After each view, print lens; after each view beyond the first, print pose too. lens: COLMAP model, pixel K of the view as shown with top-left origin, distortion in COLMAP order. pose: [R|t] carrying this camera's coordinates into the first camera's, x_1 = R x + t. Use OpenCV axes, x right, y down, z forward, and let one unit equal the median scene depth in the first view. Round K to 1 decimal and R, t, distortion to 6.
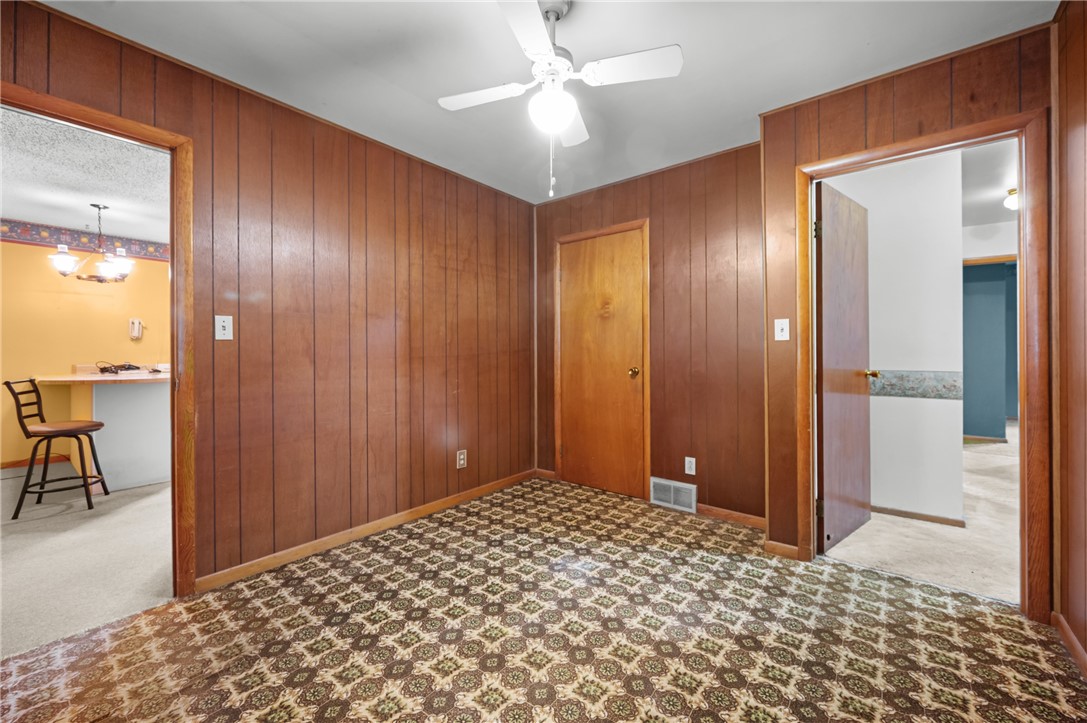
lens RADIAL K [[433.4, 0, 545.8], [0, 433.4, 358.0], [0, 0, 1]] dist [-0.003247, -0.000012]
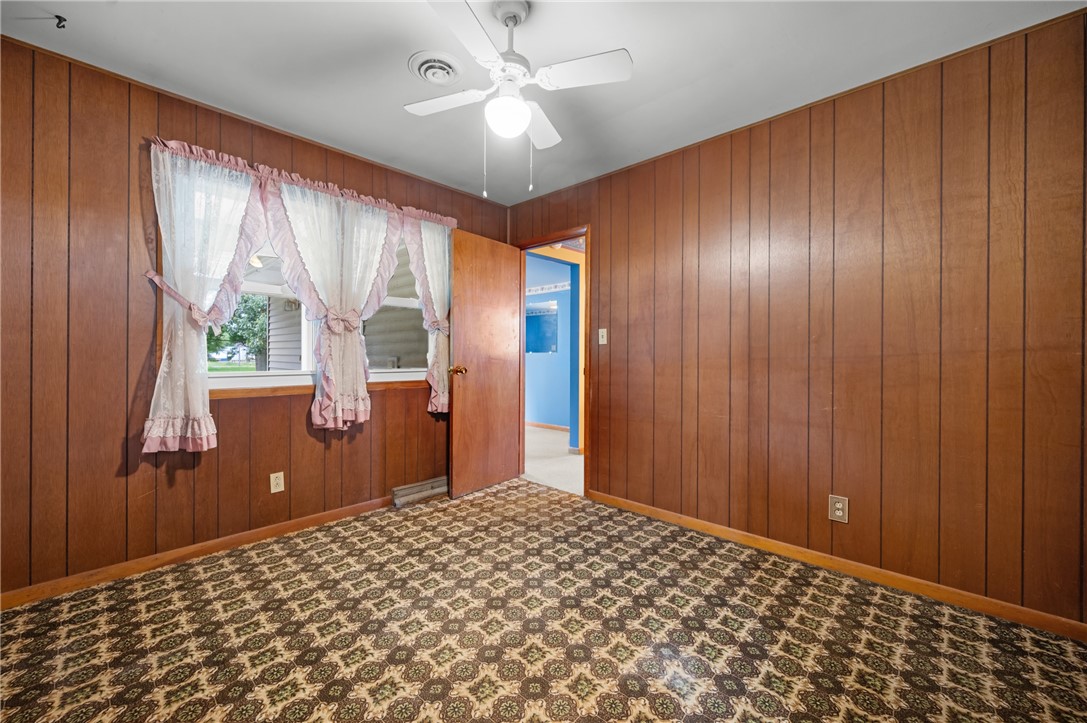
lens RADIAL K [[433.4, 0, 546.0], [0, 433.4, 365.5], [0, 0, 1]] dist [-0.003247, -0.000012]
pose [[-0.081895, 0.028936, -0.996221, 0.703852], [-0.014643, 0.999436, 0.030233, -0.008901], [0.996533, 0.017063, -0.081425, 0.803427]]
